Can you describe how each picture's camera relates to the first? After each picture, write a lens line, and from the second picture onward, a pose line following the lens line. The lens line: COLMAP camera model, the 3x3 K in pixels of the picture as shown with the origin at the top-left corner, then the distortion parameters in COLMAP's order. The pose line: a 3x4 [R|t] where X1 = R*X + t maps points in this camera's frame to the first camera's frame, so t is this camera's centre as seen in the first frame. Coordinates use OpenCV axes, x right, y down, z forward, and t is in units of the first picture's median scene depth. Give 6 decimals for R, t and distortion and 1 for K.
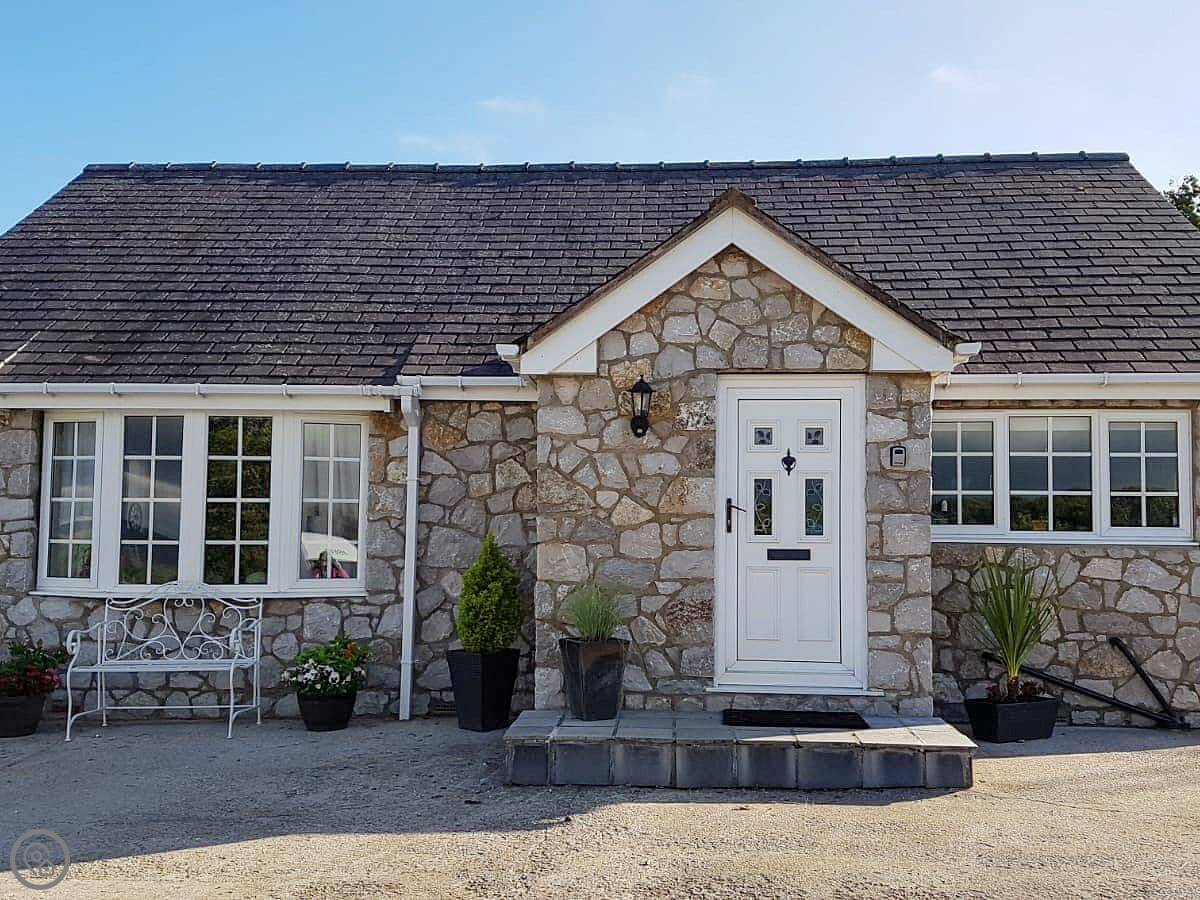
lens RADIAL K [[841.5, 0, 600.0], [0, 841.5, 486.1], [0, 0, 1]] dist [0.134381, -0.000495]
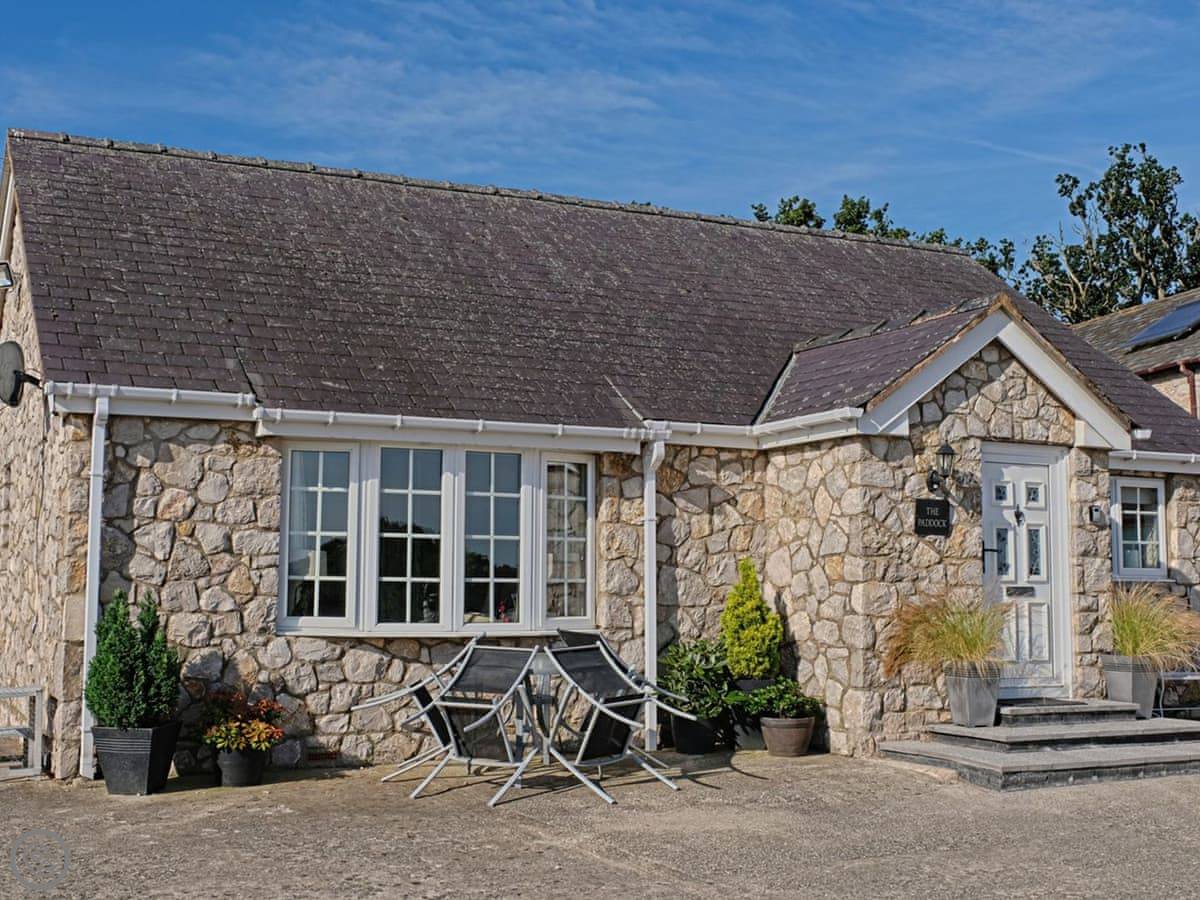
lens RADIAL K [[962.4, 0, 601.5], [0, 962.4, 484.4], [0, 0, 1]] dist [0.059540, 0.001208]
pose [[0.936792, 0.033492, 0.348280, -0.809150], [-0.021900, 0.999069, -0.037168, -0.006942], [-0.349200, 0.027191, 0.936654, -0.100279]]
